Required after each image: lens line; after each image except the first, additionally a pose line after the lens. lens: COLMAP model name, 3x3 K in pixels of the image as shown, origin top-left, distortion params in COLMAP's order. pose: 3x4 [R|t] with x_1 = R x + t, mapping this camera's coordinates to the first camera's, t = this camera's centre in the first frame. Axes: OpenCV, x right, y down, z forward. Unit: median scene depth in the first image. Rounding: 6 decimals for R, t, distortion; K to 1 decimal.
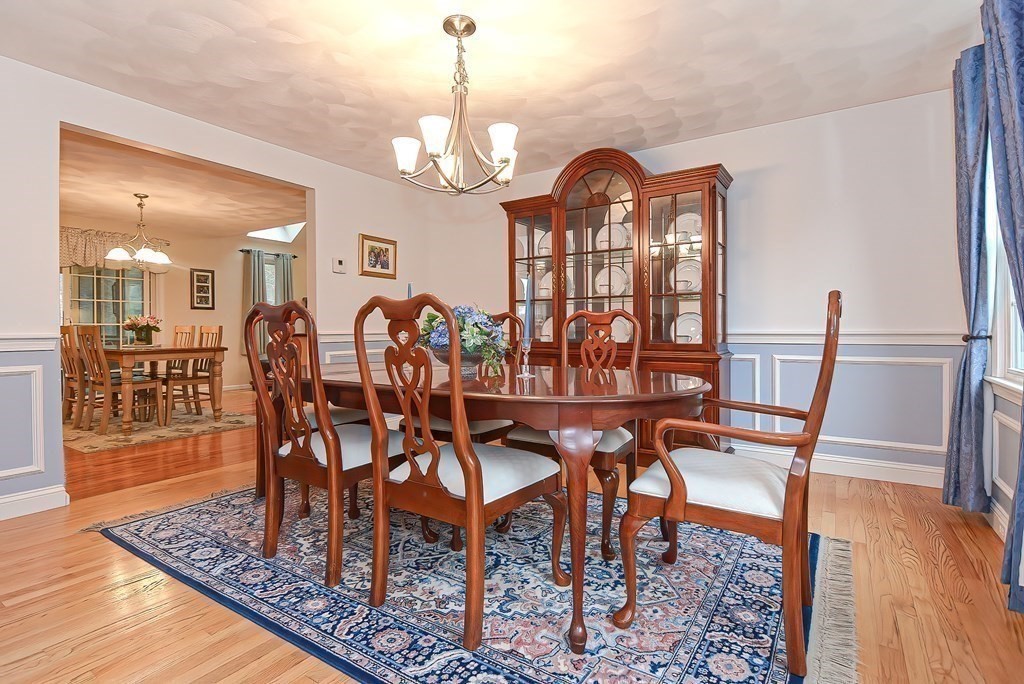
lens RADIAL K [[501.6, 0, 515.3], [0, 501.6, 332.9], [0, 0, 1]] dist [0.007829, -0.012235]
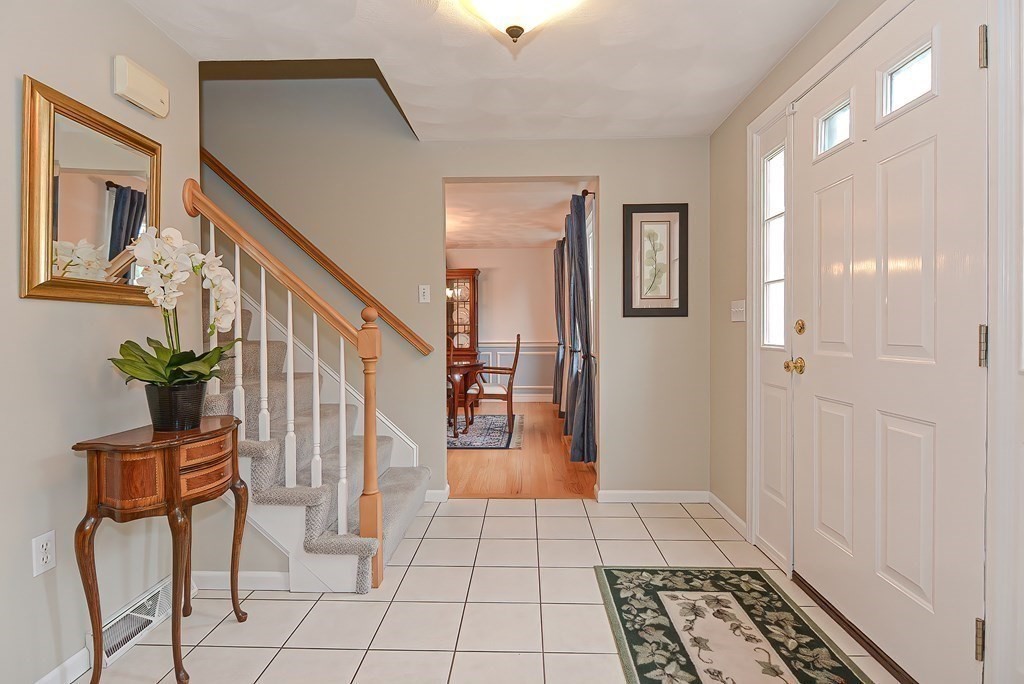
lens RADIAL K [[501.6, 0, 515.3], [0, 501.6, 332.9], [0, 0, 1]] dist [0.007829, -0.012235]
pose [[0.854277, -0.004939, 0.519795, -0.852292], [0.004242, 0.999988, 0.002529, -0.067952], [-0.519802, 0.000045, 0.854287, -1.405025]]
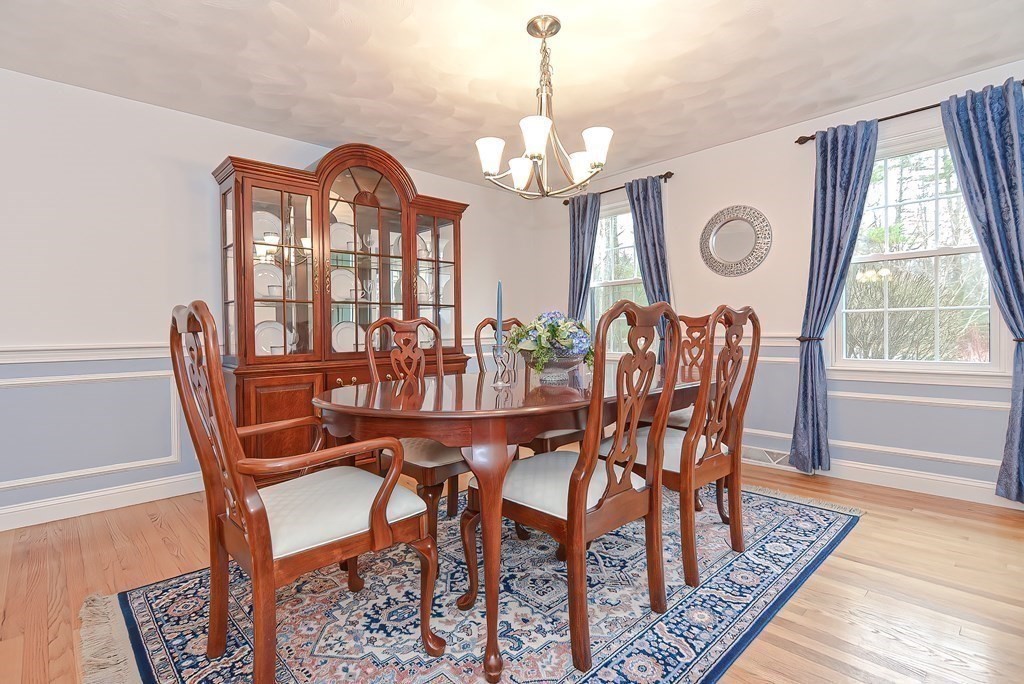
lens RADIAL K [[494.5, 0, 498.9], [0, 494.5, 336.3], [0, 0, 1]] dist [0.012501, -0.014414]
pose [[0.244755, -0.012539, 0.969504, -1.079163], [0.022479, 0.999721, 0.007255, -0.015852], [-0.969324, 0.020018, 0.244969, 0.859774]]
